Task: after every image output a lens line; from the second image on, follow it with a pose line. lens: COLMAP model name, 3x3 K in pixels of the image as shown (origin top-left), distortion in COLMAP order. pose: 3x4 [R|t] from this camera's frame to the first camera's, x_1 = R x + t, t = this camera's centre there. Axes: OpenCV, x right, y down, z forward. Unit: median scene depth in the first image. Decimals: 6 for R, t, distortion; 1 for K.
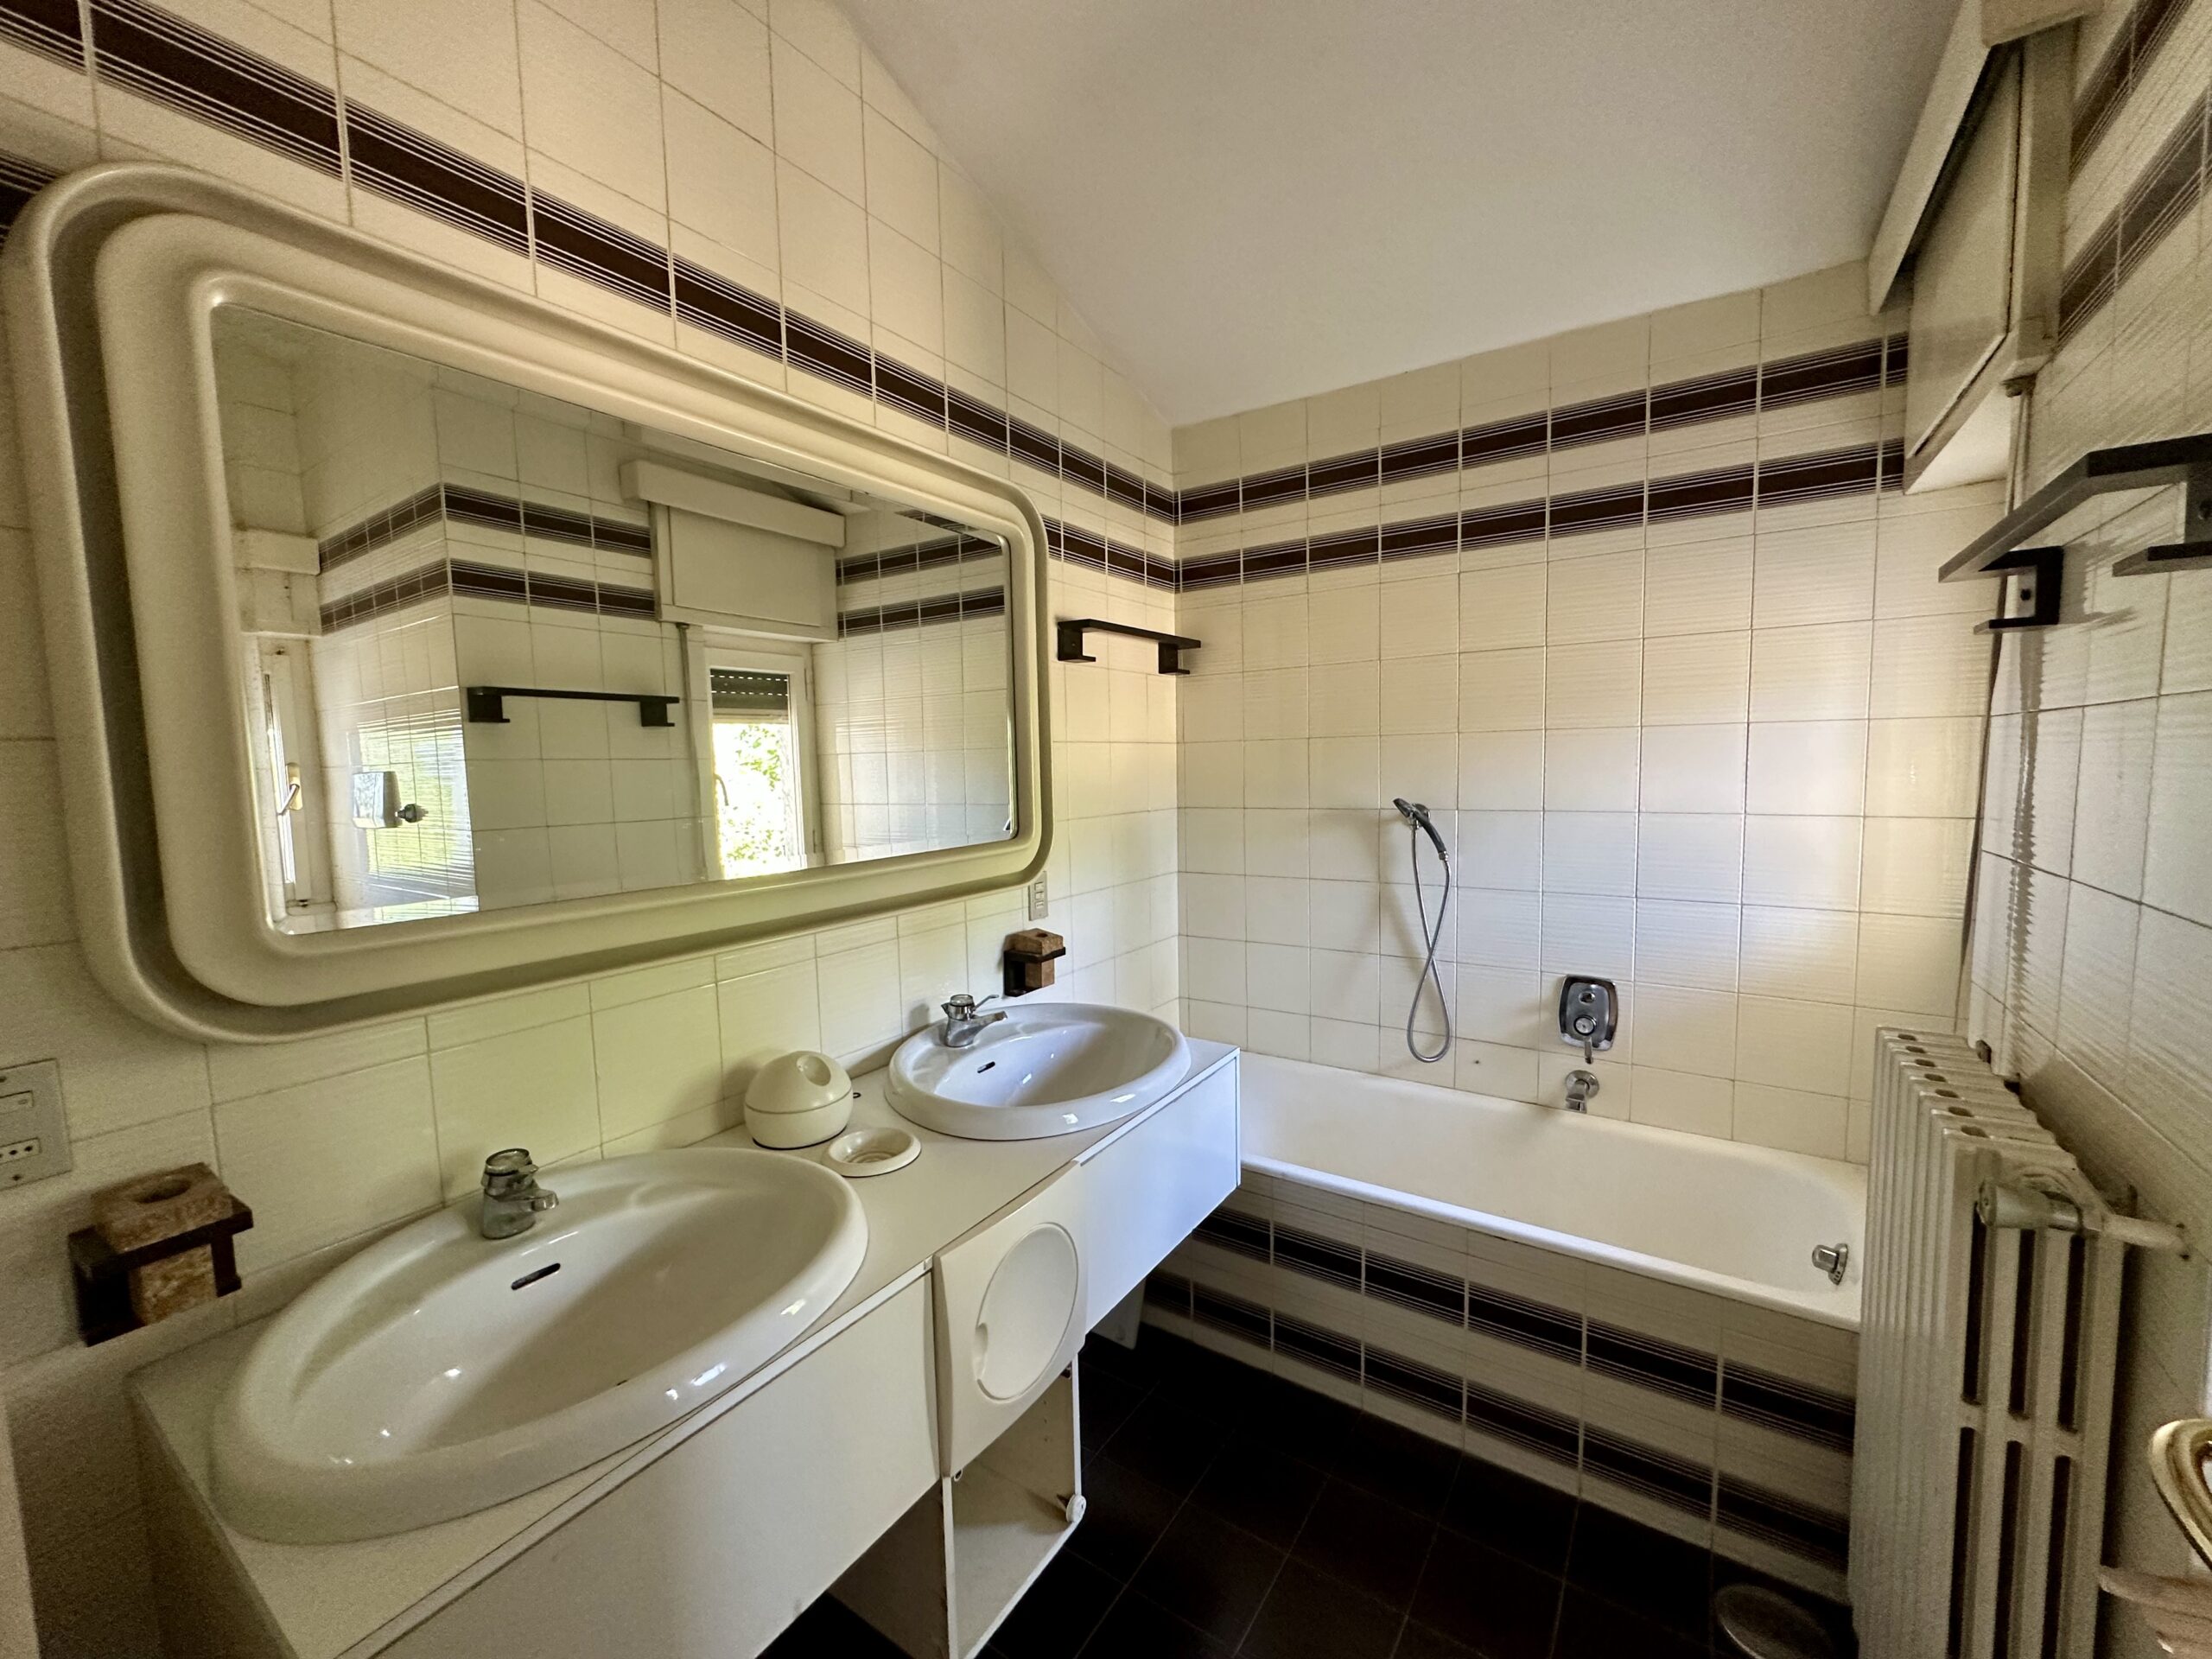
lens RADIAL K [[887.8, 0, 1094.8], [0, 887.8, 832.5], [0, 0, 1]] dist [-0.003845, 0.000534]
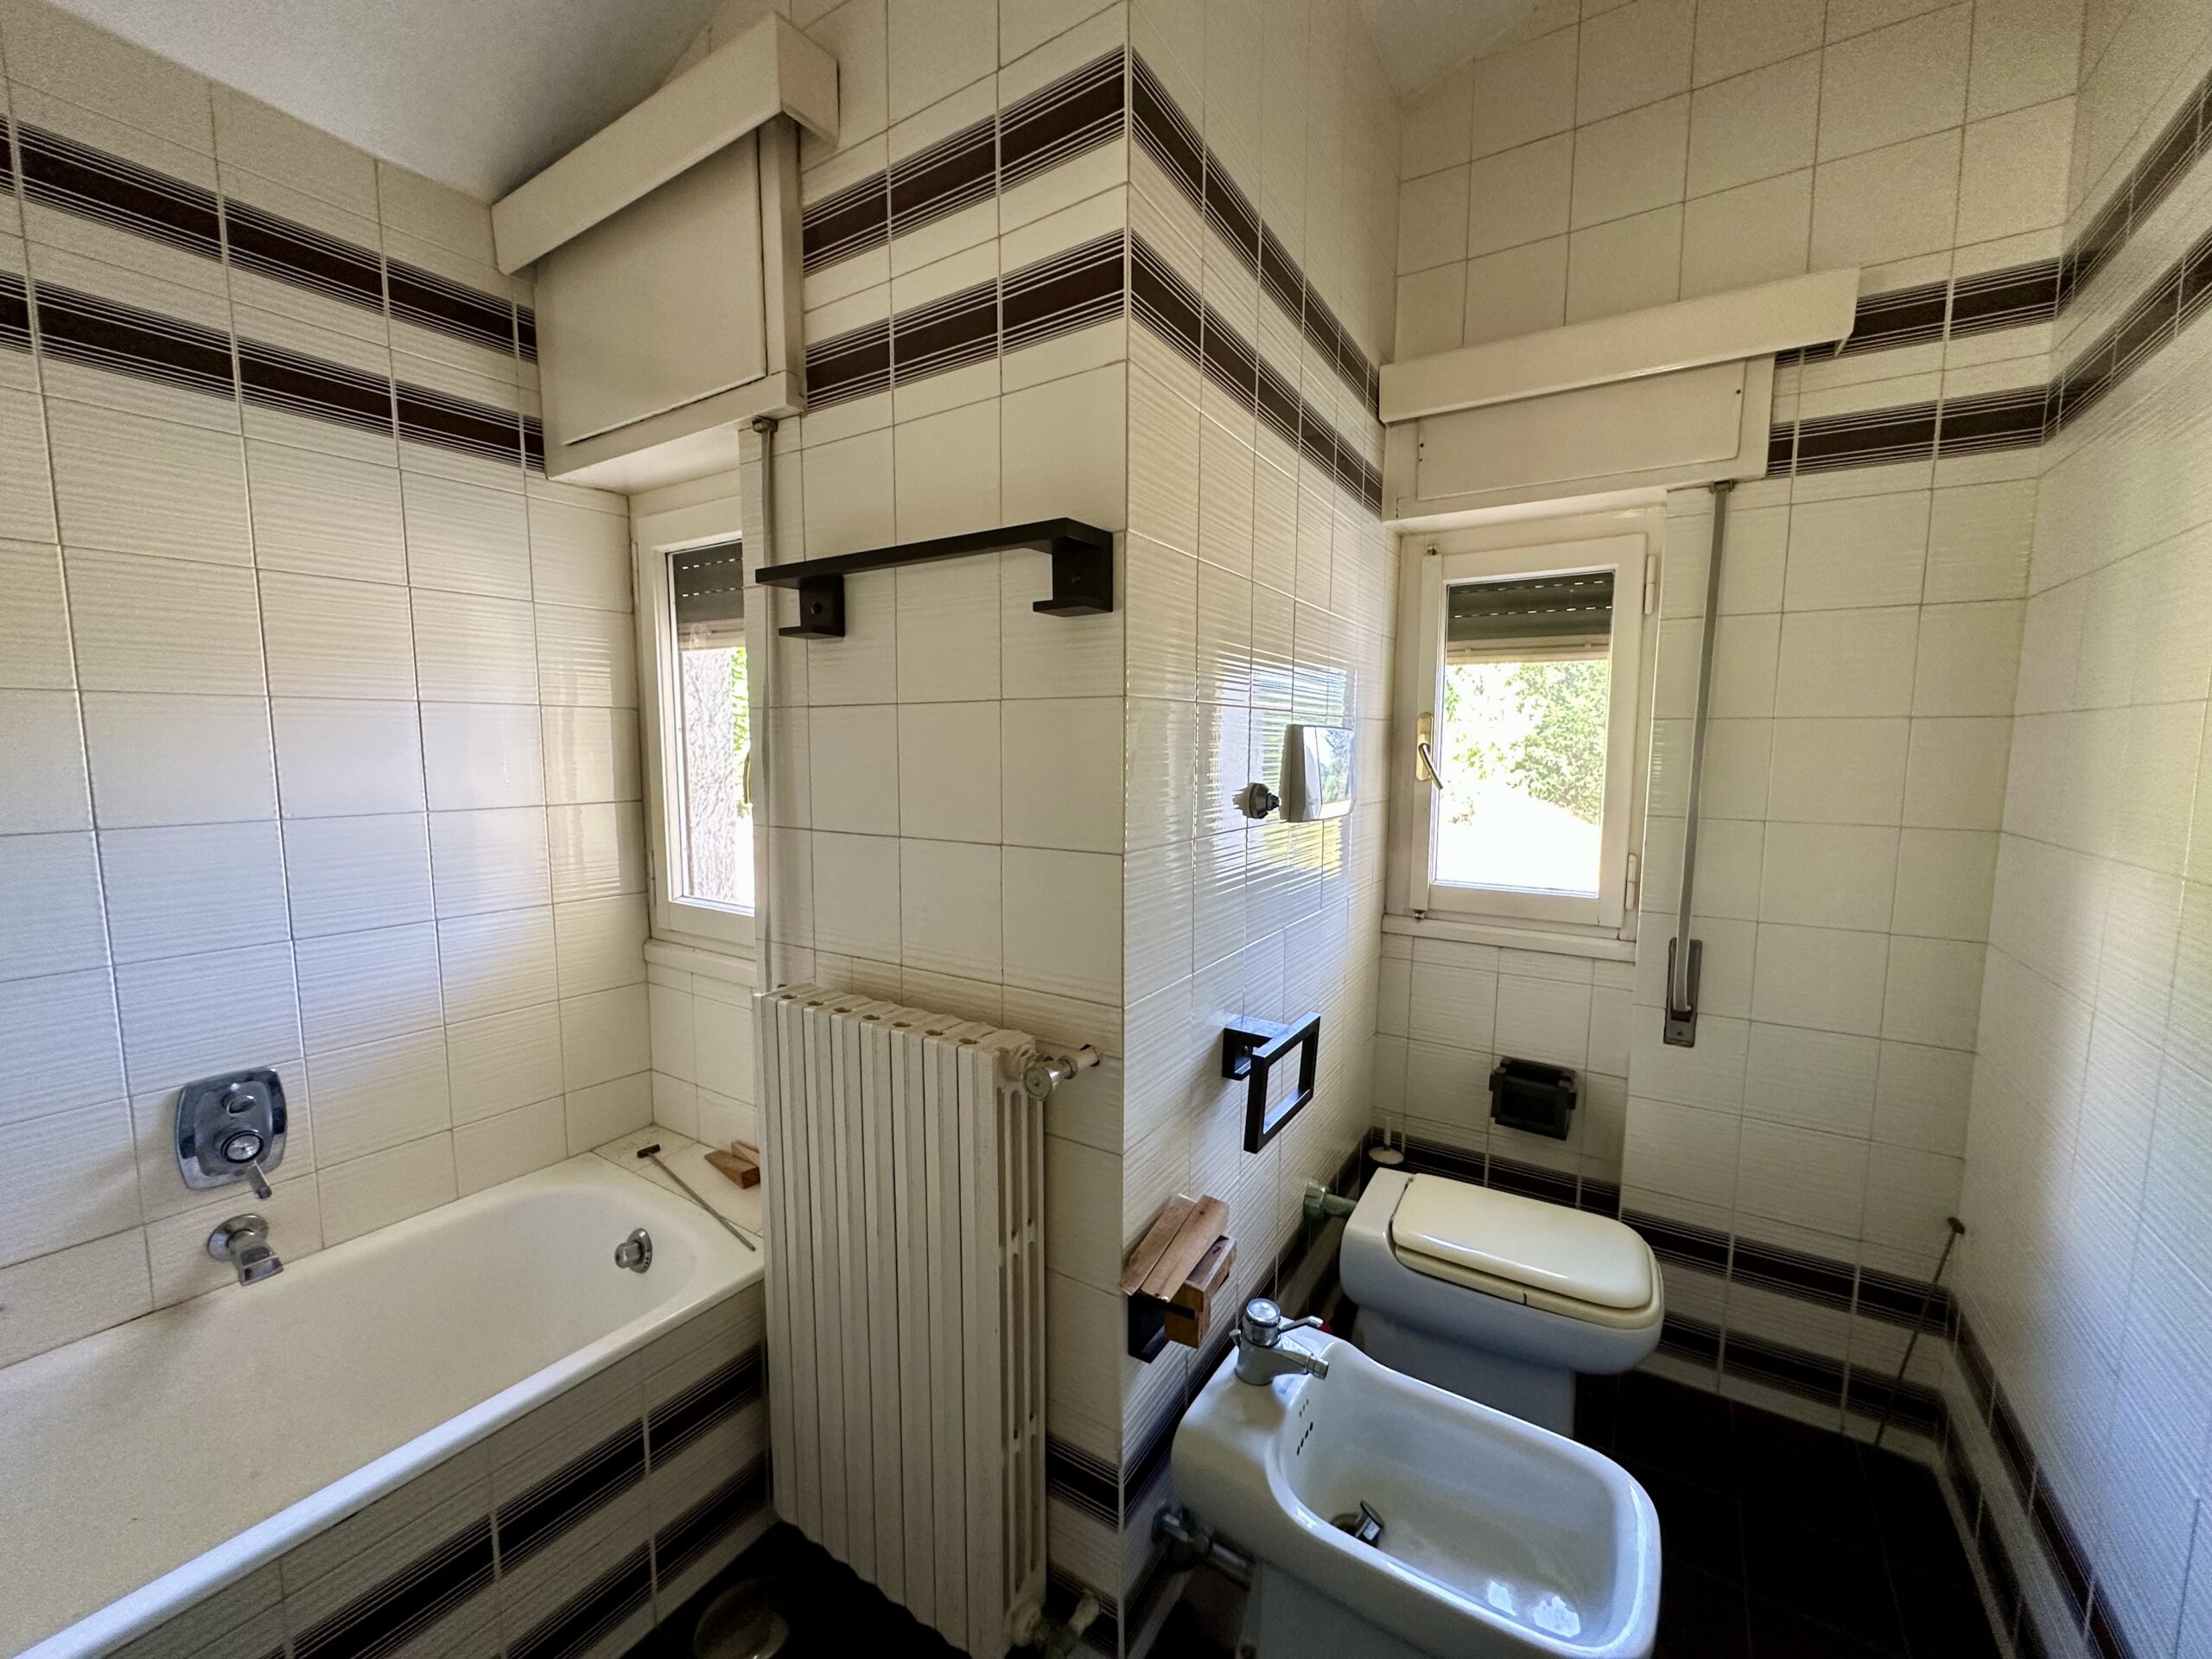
lens RADIAL K [[887.8, 0, 1094.3], [0, 887.8, 834.2], [0, 0, 1]] dist [-0.003845, 0.000534]
pose [[-0.032665, -0.091518, 0.995268, -0.123590], [0.080169, 0.992350, 0.093881, -0.030247], [-0.996246, 0.082856, -0.025078, 0.430359]]
